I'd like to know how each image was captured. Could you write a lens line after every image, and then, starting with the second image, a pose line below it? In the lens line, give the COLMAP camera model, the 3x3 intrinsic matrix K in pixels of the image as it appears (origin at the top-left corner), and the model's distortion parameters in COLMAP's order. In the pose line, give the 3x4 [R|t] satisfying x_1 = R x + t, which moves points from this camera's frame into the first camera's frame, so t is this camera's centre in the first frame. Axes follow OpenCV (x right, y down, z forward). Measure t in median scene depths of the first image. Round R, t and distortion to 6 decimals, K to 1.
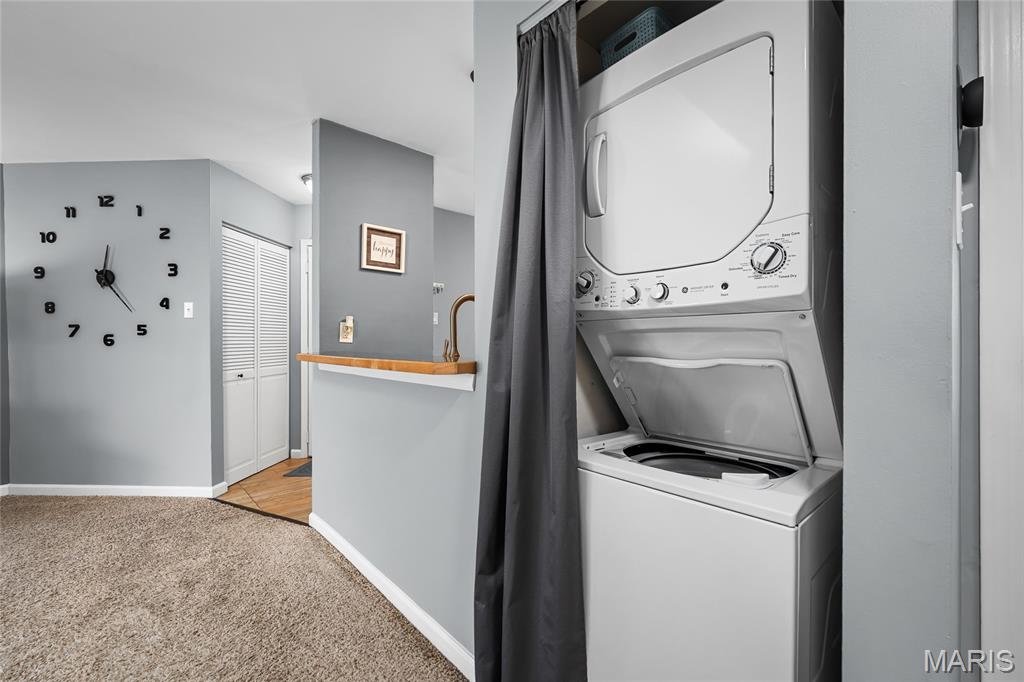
lens RADIAL K [[425.7, 0, 512.0], [0, 425.7, 341.0], [0, 0, 1]] dist [0.001684, -0.000070]
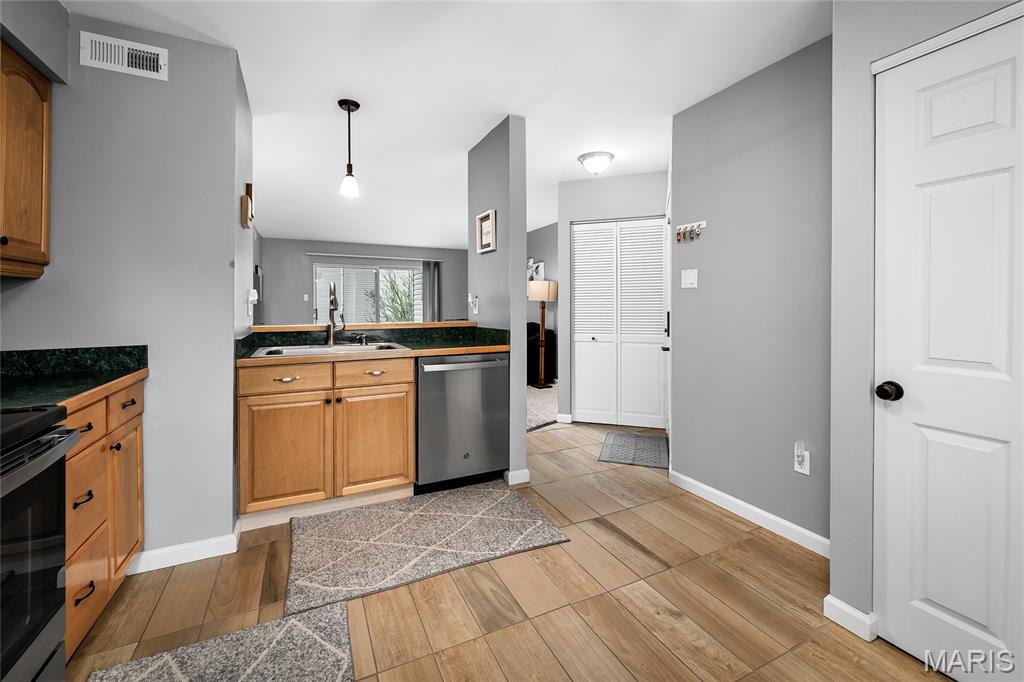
lens RADIAL K [[425.3, 0, 509.1], [0, 425.3, 307.5], [0, 0, 1]] dist [-0.001941, -0.000294]
pose [[-0.283360, 0.005791, -0.958996, 0.673025], [0.002719, 0.999983, 0.005236, -0.018955], [0.959010, -0.001124, -0.283371, 1.226570]]
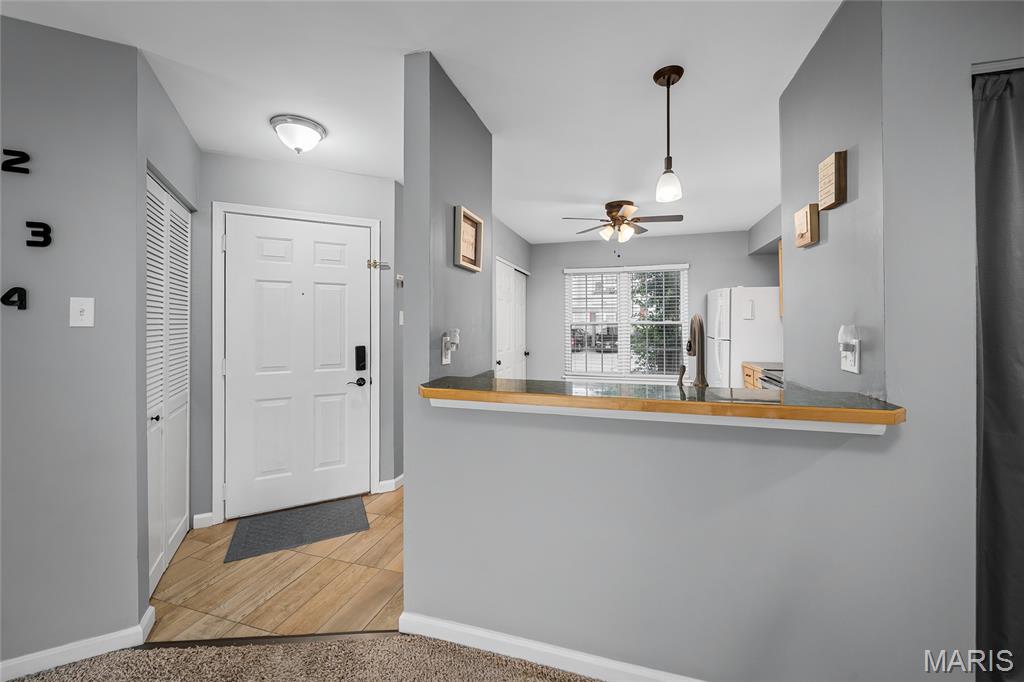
lens RADIAL K [[396.9, 0, 512.6], [0, 396.9, 323.4], [0, 0, 1]] dist [-0.006823, -0.000244]
pose [[0.862797, -0.001861, 0.505548, -0.536895], [0.003272, 0.999993, -0.001904, -0.055366], [-0.505541, 0.003297, 0.862796, 0.294661]]
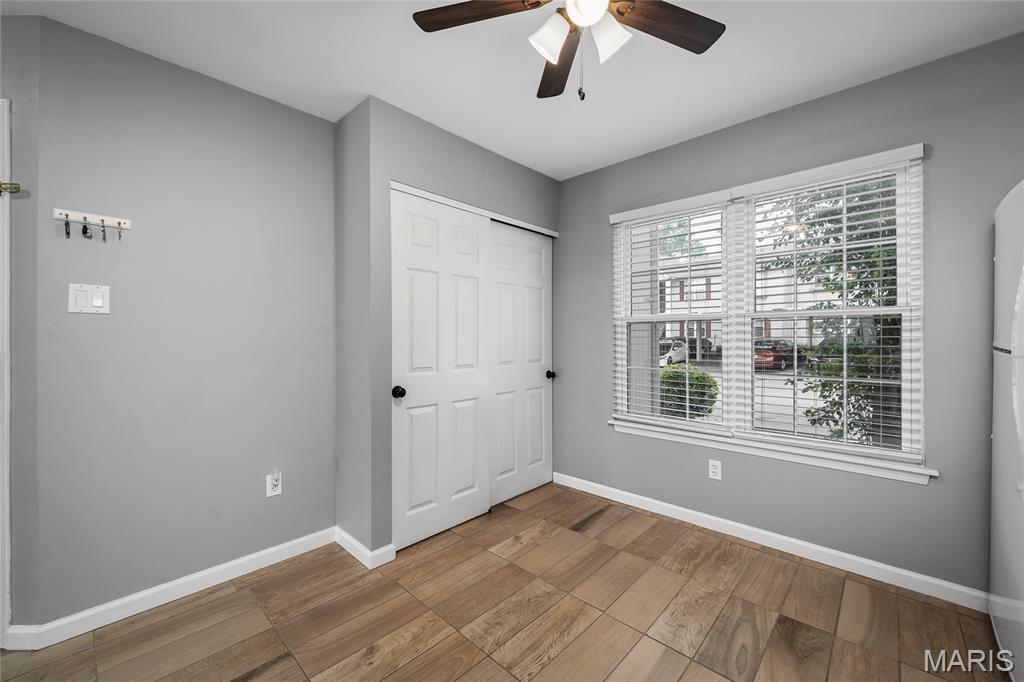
lens RADIAL K [[404.1, 0, 508.8], [0, 404.1, 337.3], [0, 0, 1]] dist [-0.003038, -0.000292]
pose [[0.997940, -0.003822, 0.064040, 0.254111], [0.003643, 0.999989, 0.002913, -0.020792], [-0.064051, -0.002673, 0.997943, 0.775430]]
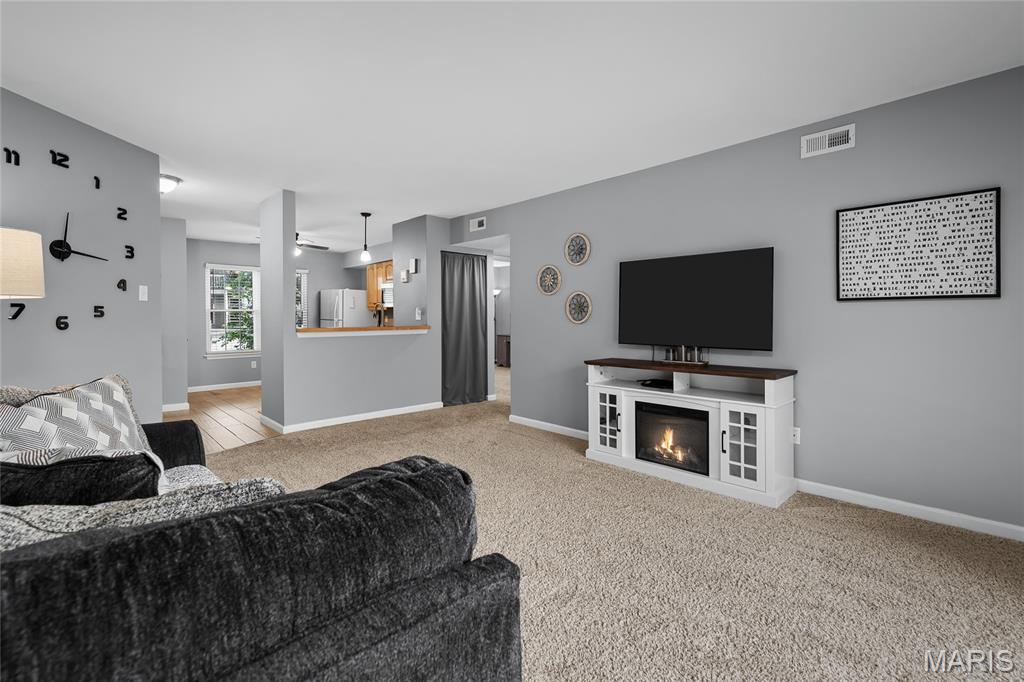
lens RADIAL K [[463.0, 0, 516.1], [0, 463.0, 320.8], [0, 0, 1]] dist [0.003316, 0.000033]
pose [[-0.008713, -0.007017, 0.999937, -1.886906], [0.005015, 0.999962, 0.007061, -0.008630], [-0.999949, 0.005076, -0.008678, 0.101375]]
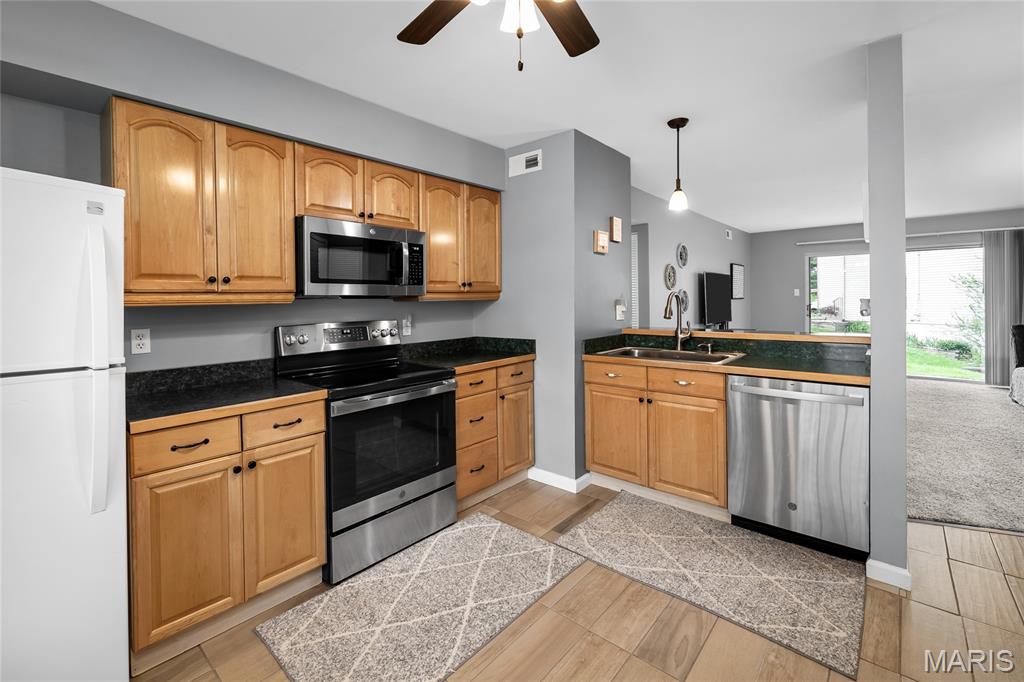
lens RADIAL K [[443.3, 0, 510.0], [0, 443.3, 302.0], [0, 0, 1]] dist [-0.003154, -0.000468]
pose [[-0.993365, 0.015013, -0.114024, 0.411399], [0.014088, 0.999861, 0.008919, -0.058637], [0.114142, 0.007254, -0.993438, 1.553448]]
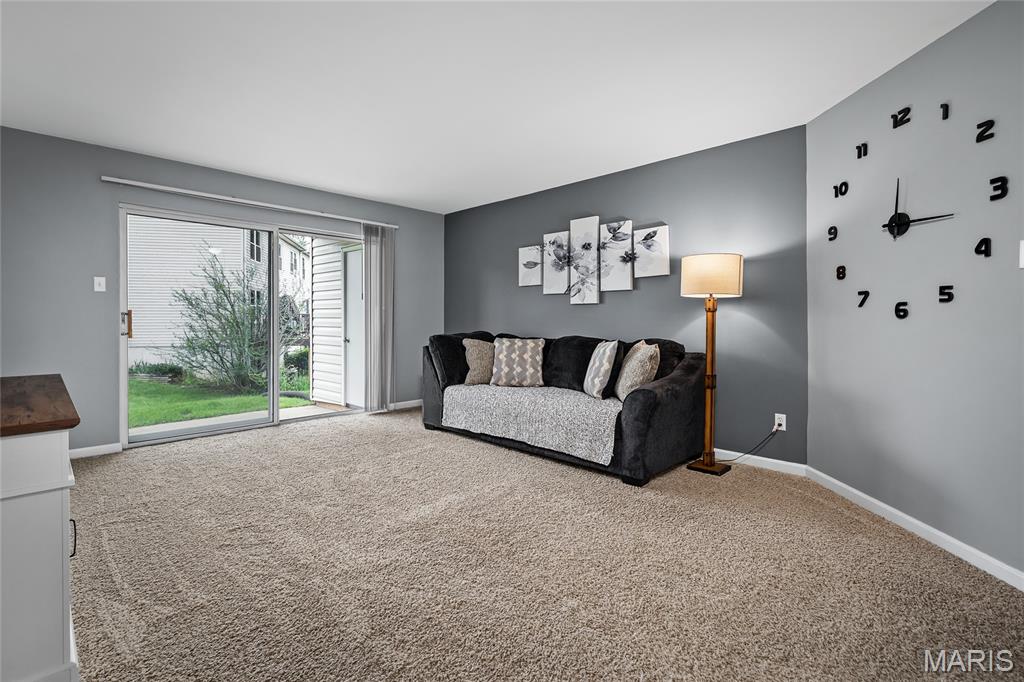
lens RADIAL K [[471.2, 0, 515.7], [0, 471.2, 323.9], [0, 0, 1]] dist [-0.000053, -0.000103]
pose [[0.060759, 0.015422, -0.998033, -0.190205], [-0.002382, 0.999880, 0.015305, 0.010197], [0.998150, 0.001447, 0.060789, 0.301069]]
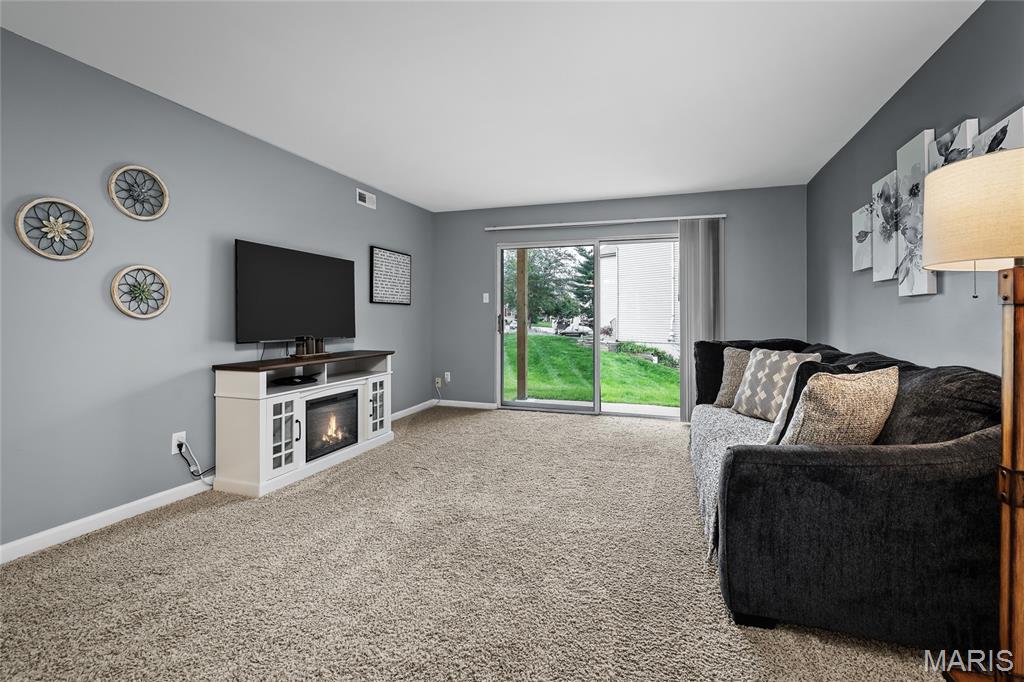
lens RADIAL K [[468.0, 0, 517.4], [0, 468.0, 317.1], [0, 0, 1]] dist [0.000130, -0.000069]
pose [[-0.875943, -0.001543, -0.482412, -0.658315], [-0.000771, 0.999998, -0.001799, 0.008759], [0.482414, -0.001204, -0.875943, 0.967487]]
